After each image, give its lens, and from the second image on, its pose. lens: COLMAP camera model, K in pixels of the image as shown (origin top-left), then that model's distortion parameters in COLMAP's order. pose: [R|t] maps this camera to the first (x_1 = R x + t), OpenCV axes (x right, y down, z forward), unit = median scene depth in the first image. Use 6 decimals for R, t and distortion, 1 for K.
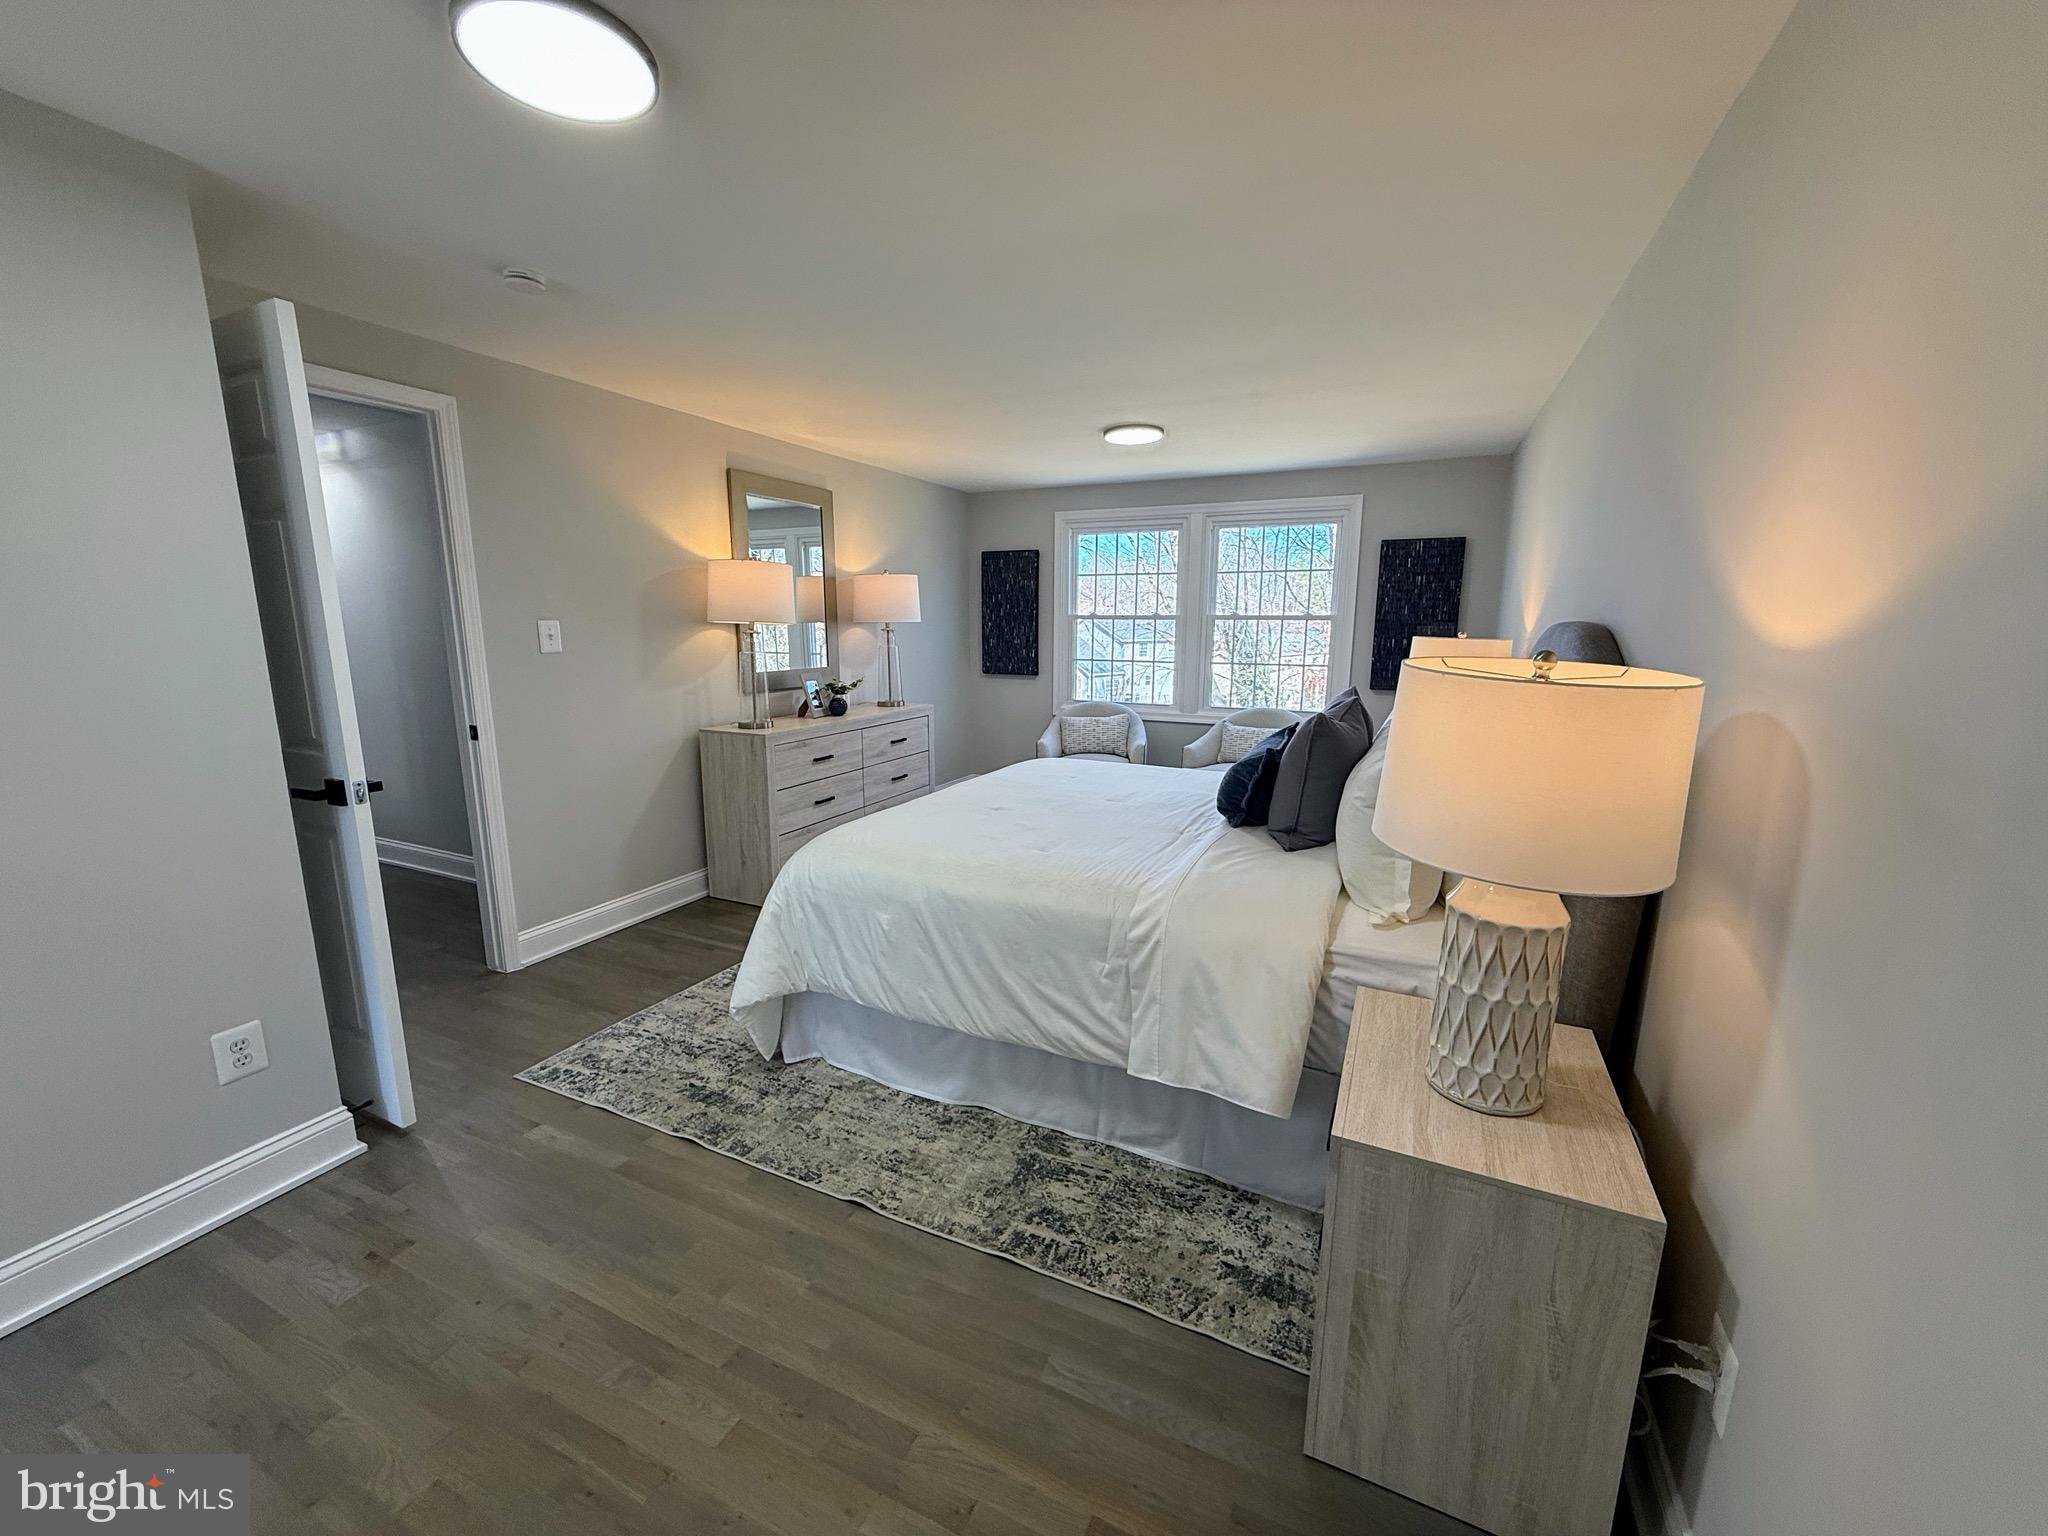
lens RADIAL K [[823.0, 0, 1024.3], [0, 823.0, 757.0], [0, 0, 1]] dist [0.007048, -0.000375]
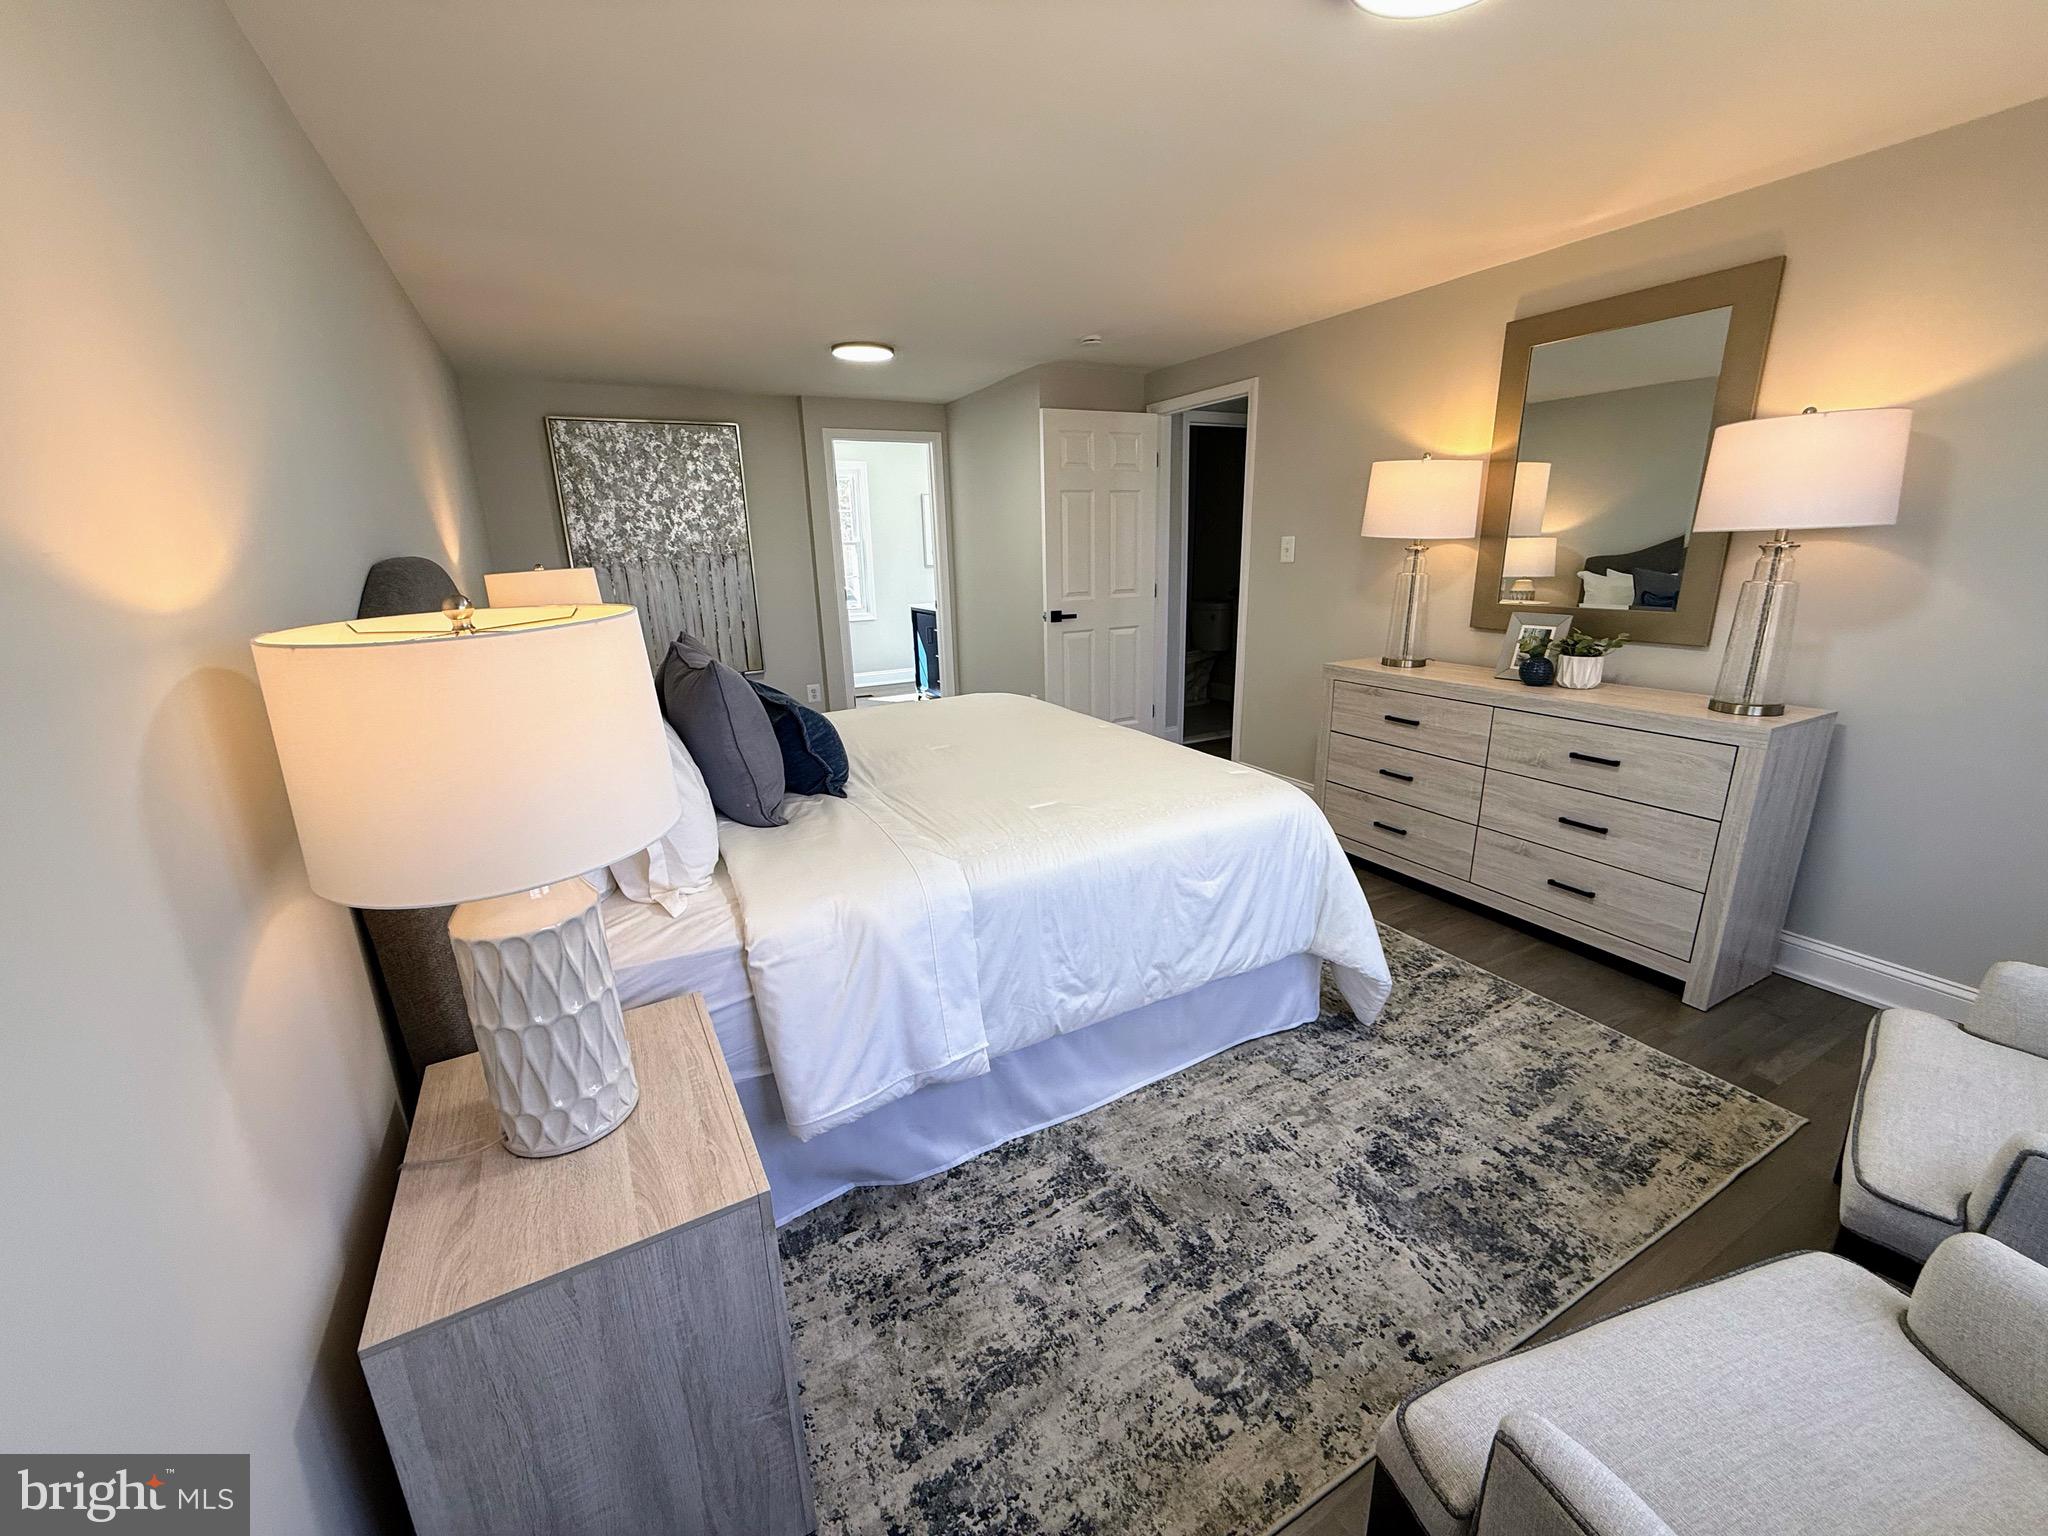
lens RADIAL K [[823.0, 0, 1026.2], [0, 823.0, 774.8], [0, 0, 1]] dist [0.007048, -0.000375]
pose [[-0.601681, 0.226529, -0.765940, 0.621554], [-0.117925, 0.923237, 0.365686, -0.210151], [0.789984, 0.310350, -0.528781, 1.265168]]
